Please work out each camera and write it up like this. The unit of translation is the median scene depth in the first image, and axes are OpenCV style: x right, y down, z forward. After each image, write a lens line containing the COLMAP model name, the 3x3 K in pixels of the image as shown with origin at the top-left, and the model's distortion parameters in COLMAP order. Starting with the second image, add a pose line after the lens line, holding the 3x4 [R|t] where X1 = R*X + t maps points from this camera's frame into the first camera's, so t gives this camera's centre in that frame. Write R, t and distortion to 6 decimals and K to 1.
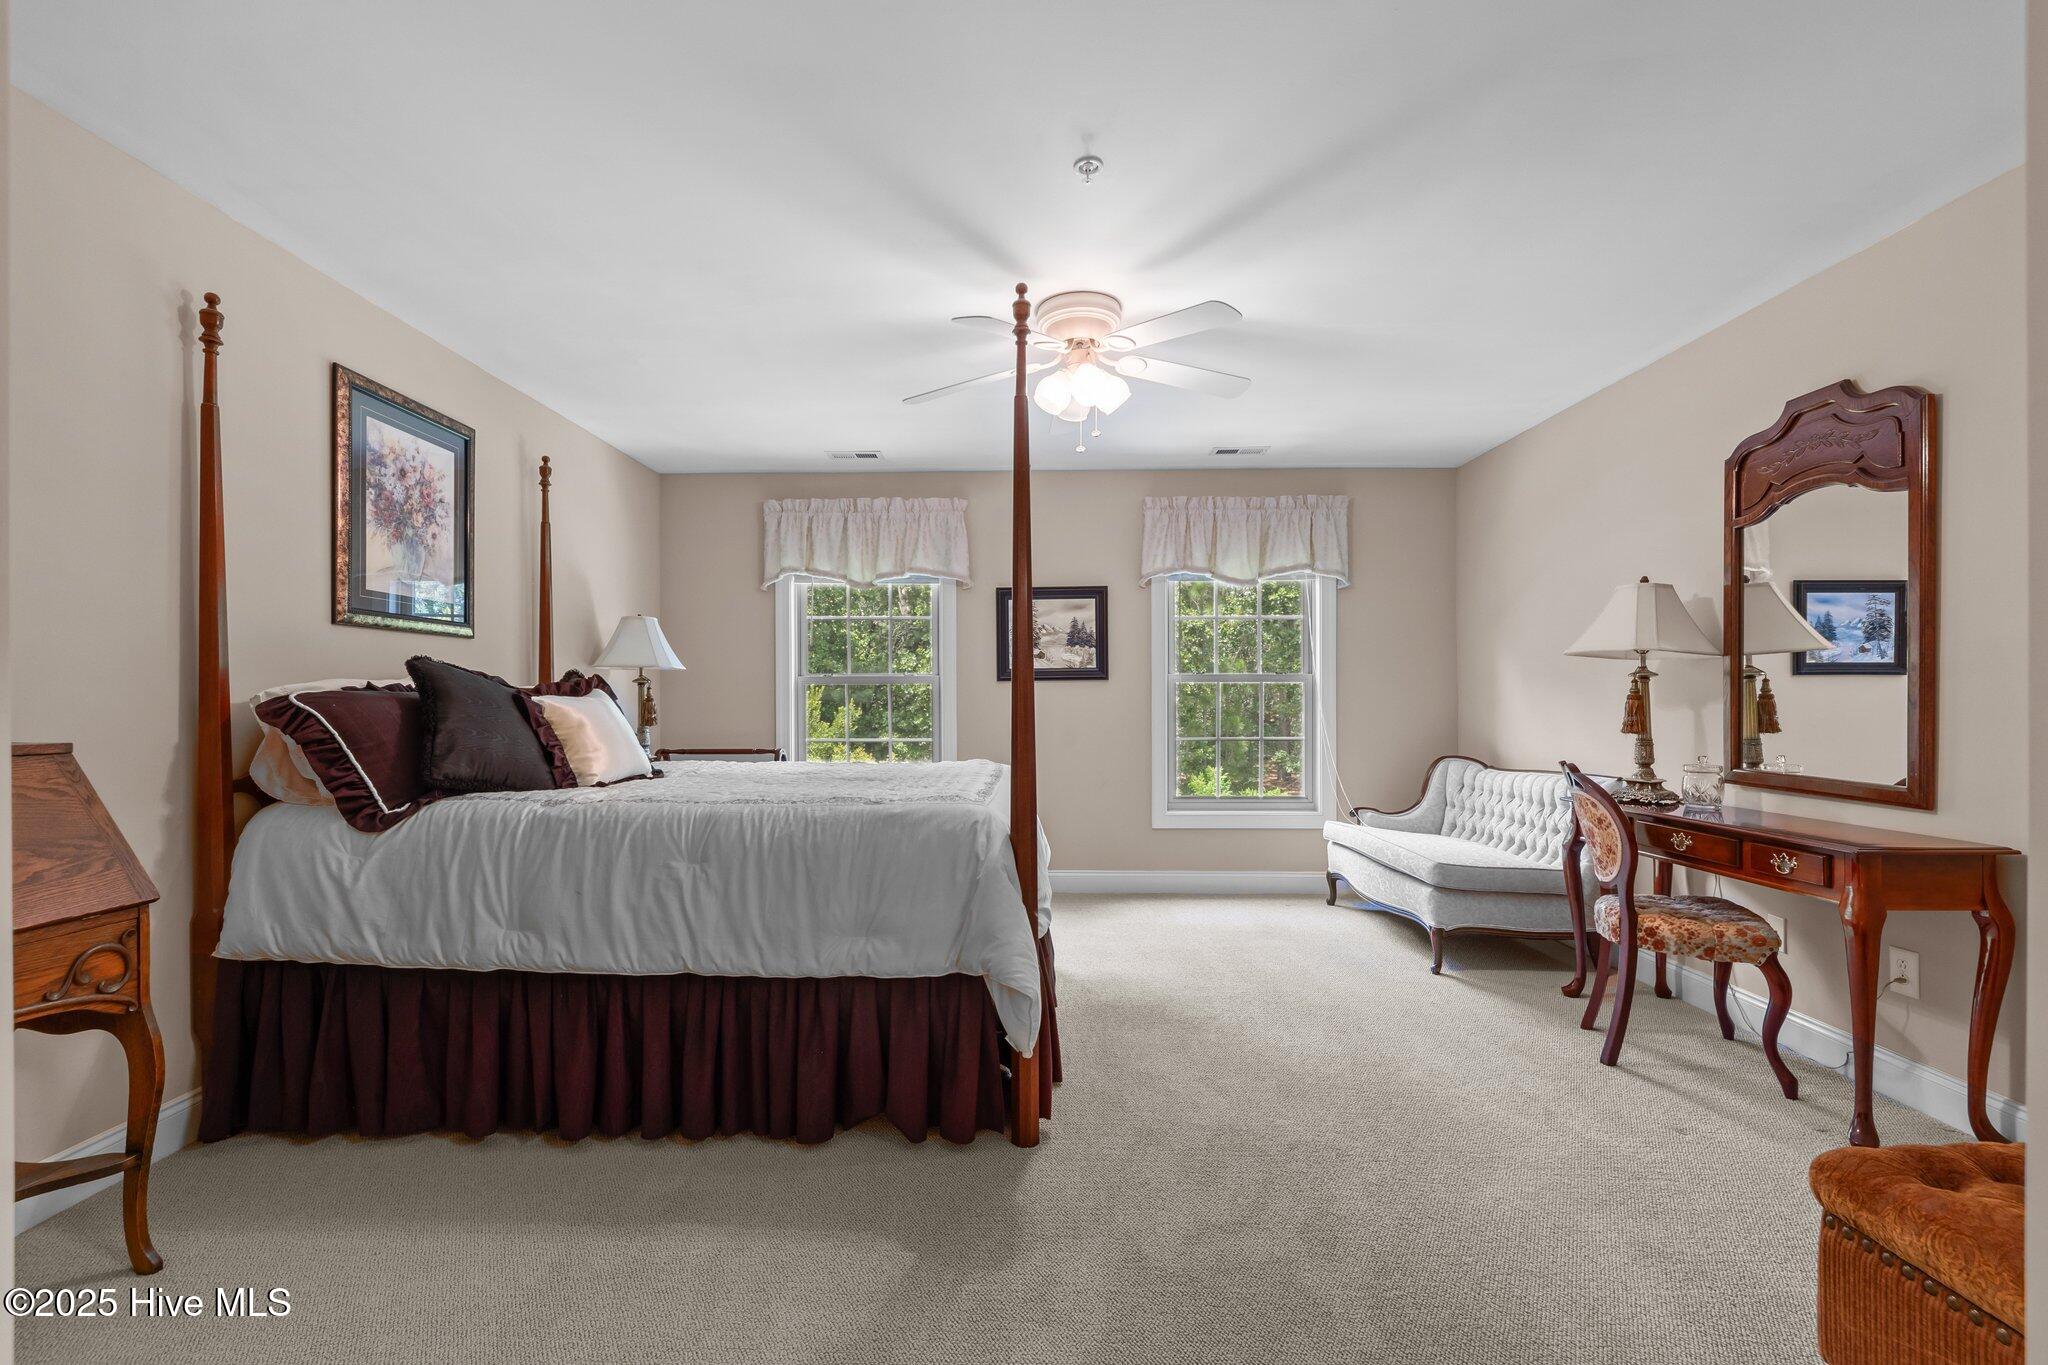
lens RADIAL K [[859.7, 0, 1024.0], [0, 859.7, 682.5], [0, 0, 1]] dist [0.000116, 0.000003]
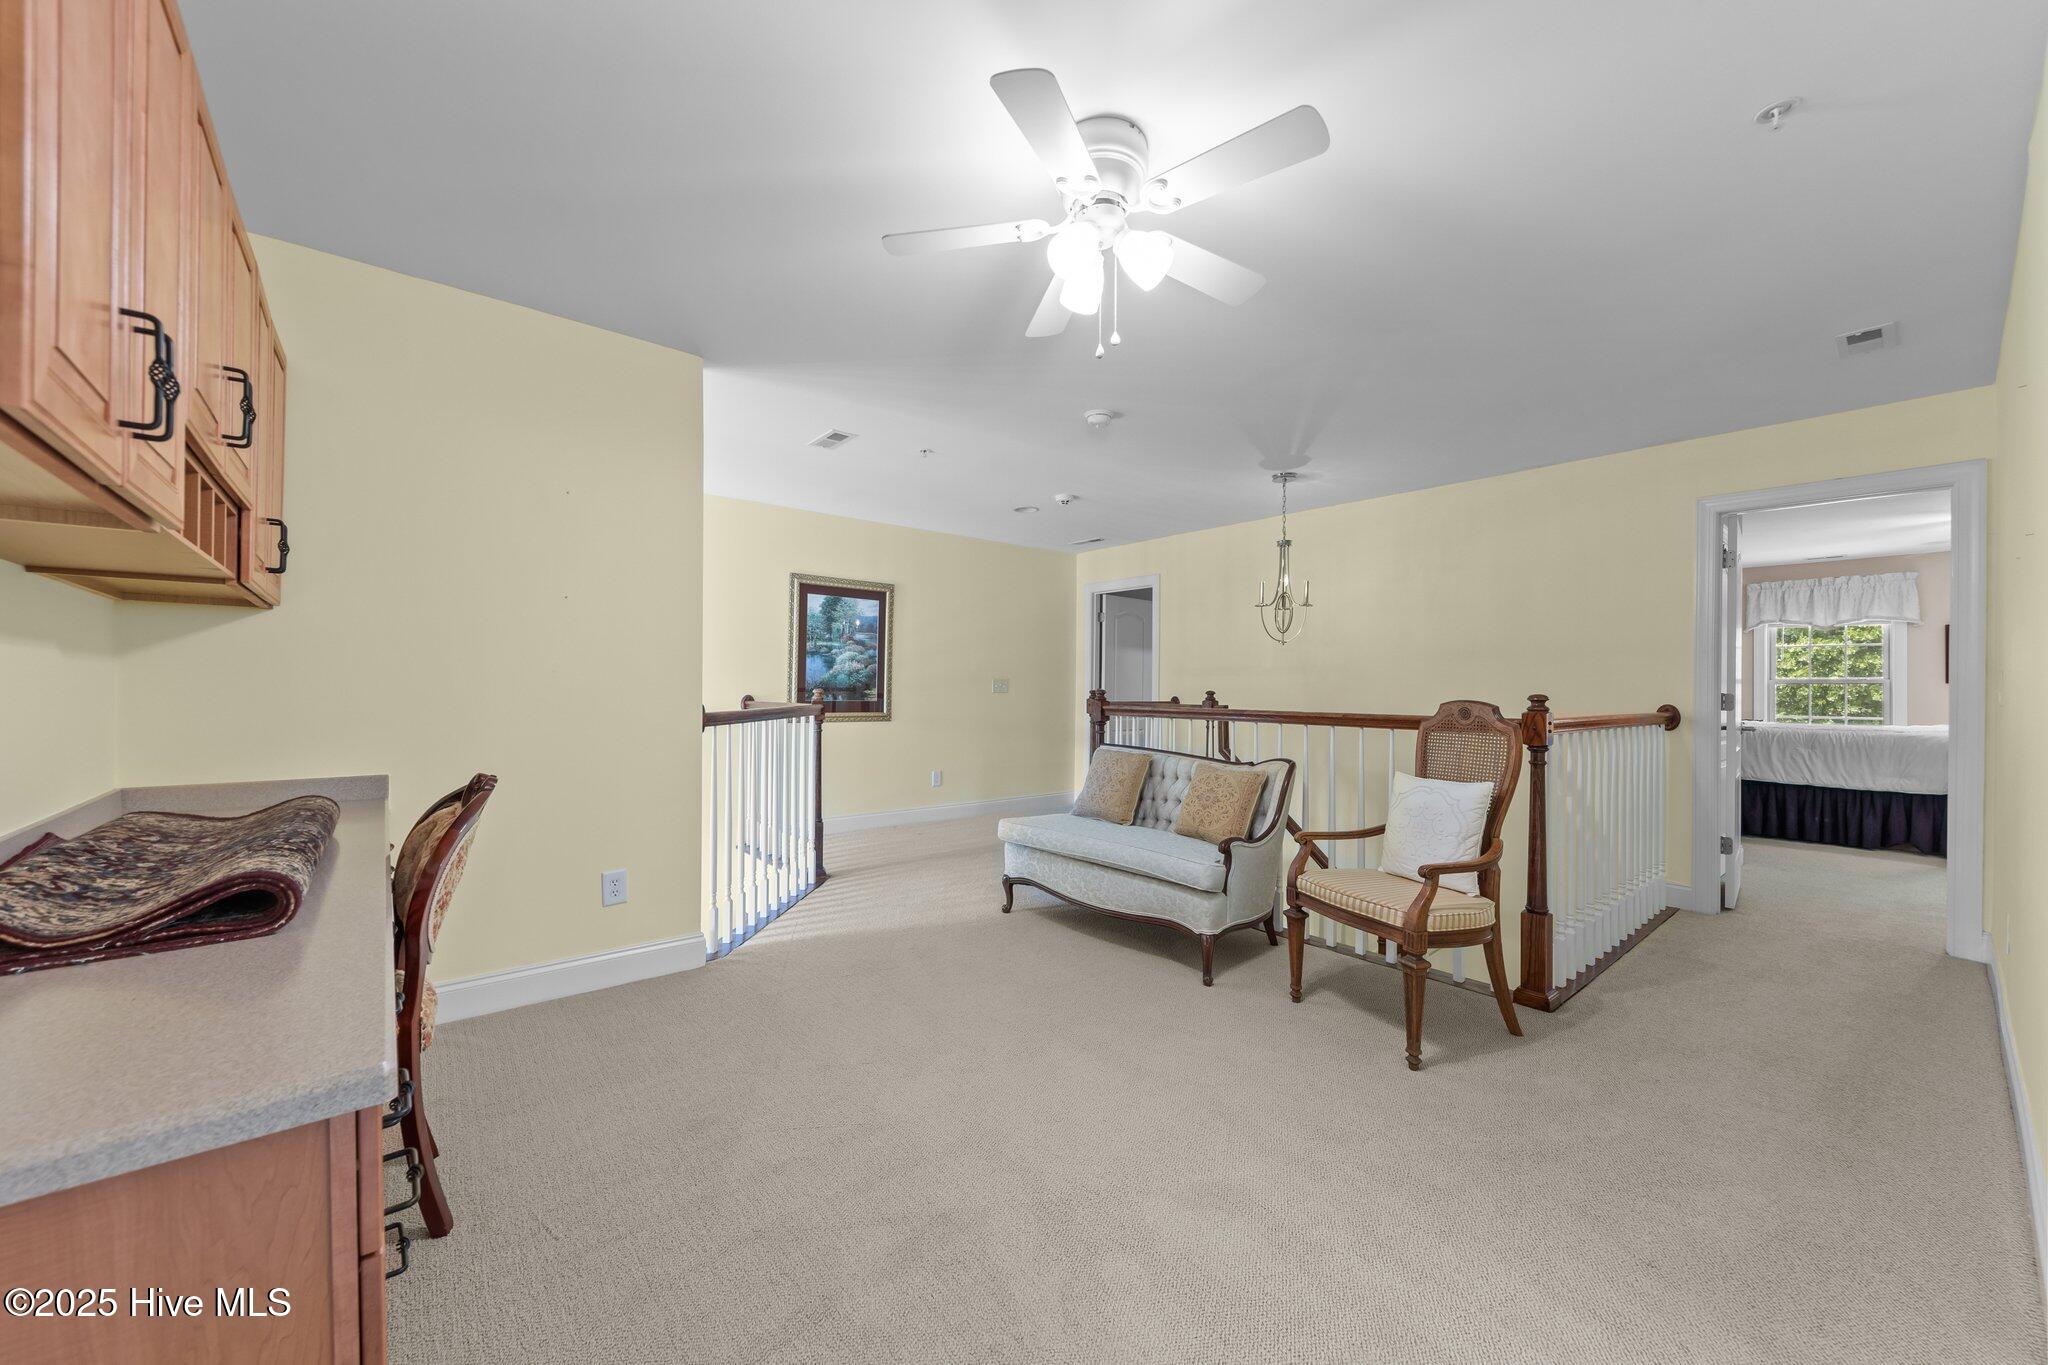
lens RADIAL K [[751.5, 0, 1018.2], [0, 751.5, 689.3], [0, 0, 1]] dist [0.014125, -0.010117]
pose [[0.641083, 0.006164, -0.767447, -0.143412], [-0.000031, 0.999968, 0.008005, -0.006812], [0.767472, -0.005108, 0.641062, -2.639784]]
